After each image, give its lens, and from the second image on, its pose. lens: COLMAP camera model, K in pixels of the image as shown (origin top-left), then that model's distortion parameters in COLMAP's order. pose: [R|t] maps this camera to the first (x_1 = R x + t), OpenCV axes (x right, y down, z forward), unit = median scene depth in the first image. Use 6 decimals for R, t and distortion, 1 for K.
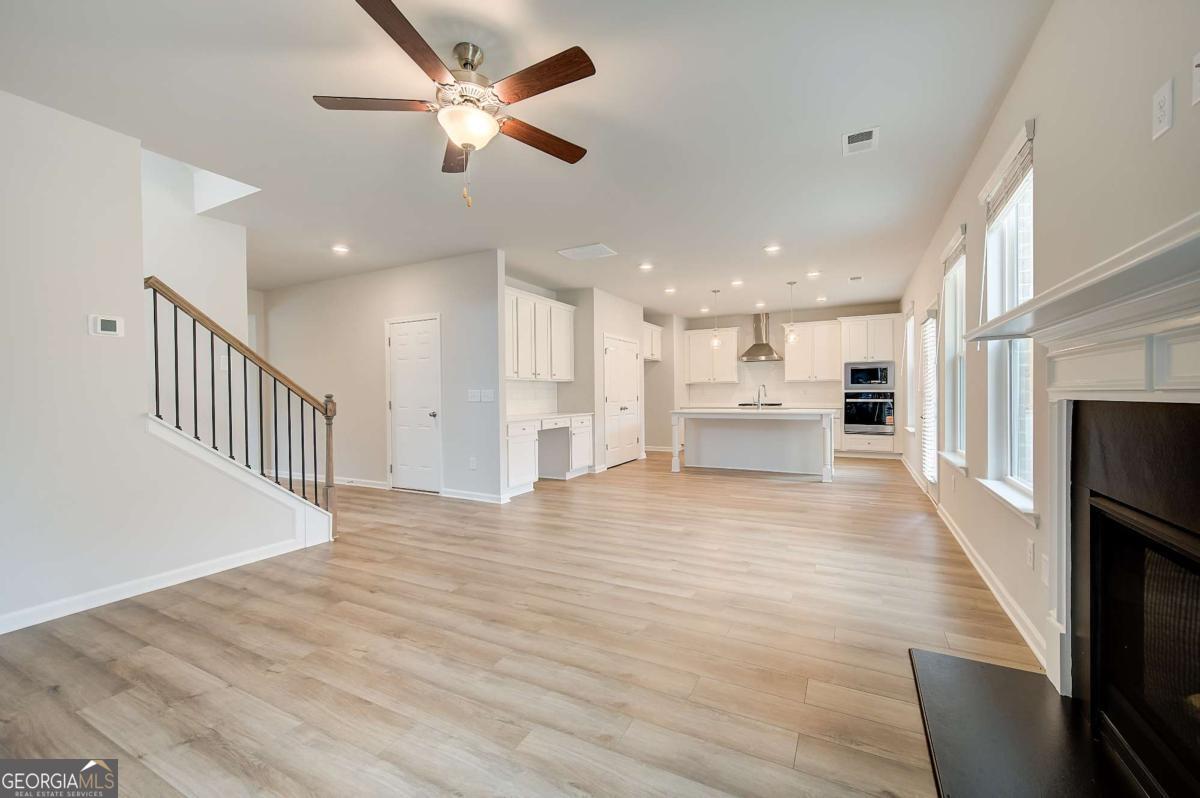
lens RADIAL K [[480.6, 0, 603.6], [0, 480.6, 399.0], [0, 0, 1]] dist [0.003374, -0.000626]
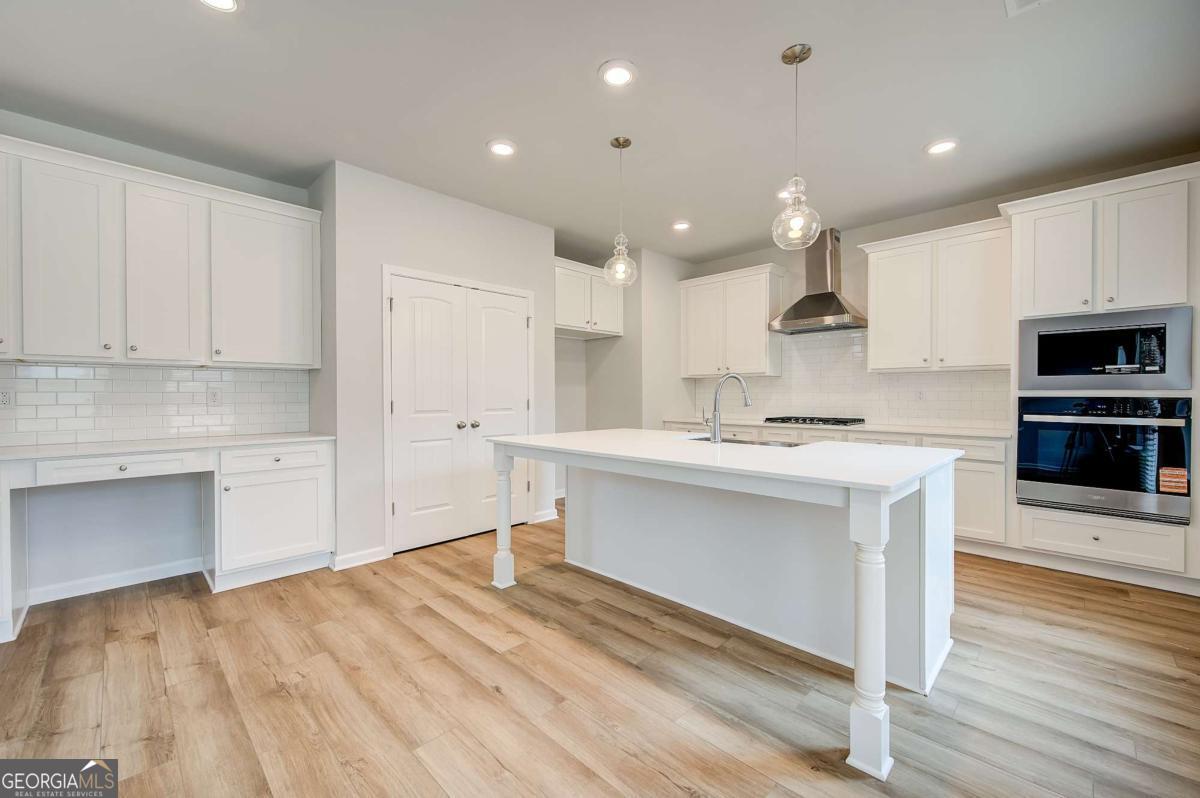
lens RADIAL K [[480.6, 0, 603.6], [0, 480.6, 399.0], [0, 0, 1]] dist [0.003374, -0.000626]
pose [[0.955423, 0.011386, -0.295021, 0.362750], [-0.011392, 0.999934, 0.001696, -0.010723], [0.295021, 0.001740, 0.955489, 0.650237]]
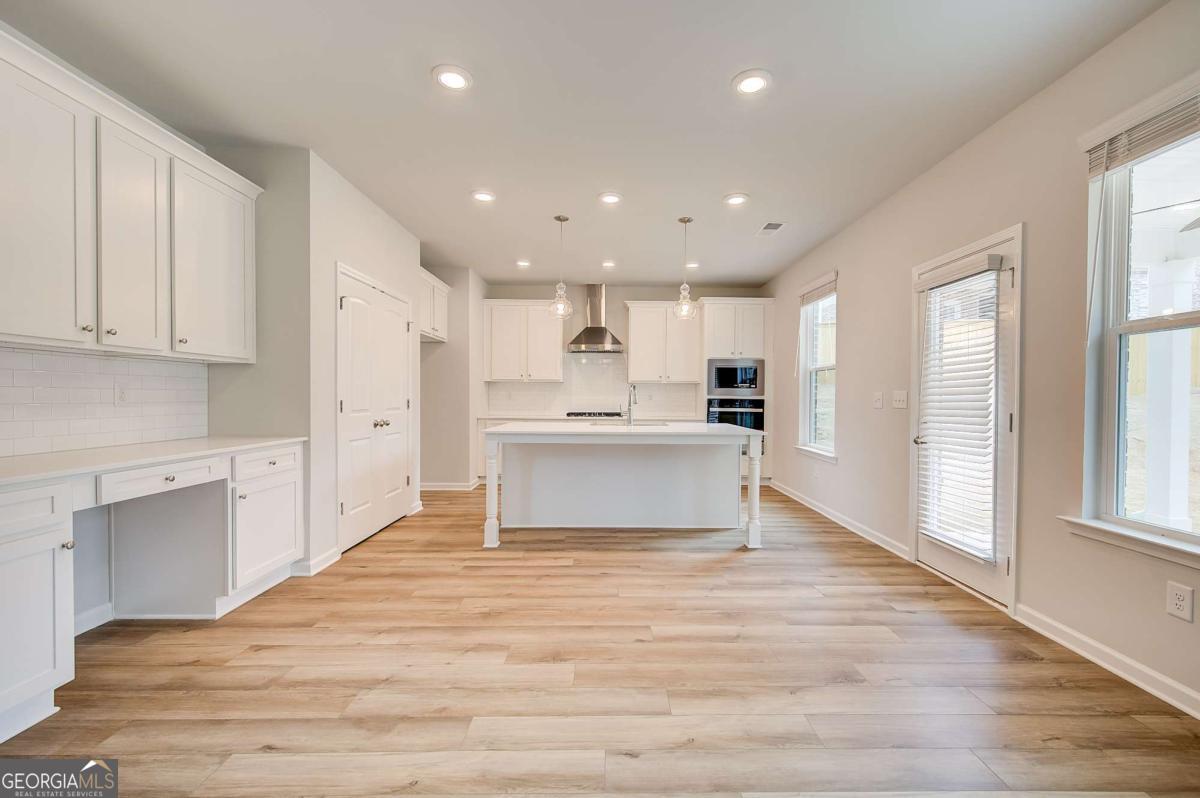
lens RADIAL K [[497.2, 0, 613.0], [0, 497.2, 403.4], [0, 0, 1]] dist [0.002810, -0.000031]
pose [[0.880160, 0.010501, 0.474561, 0.009031], [-0.011572, 0.999933, -0.000664, -0.004956], [-0.474536, -0.004908, 0.880222, 0.477757]]
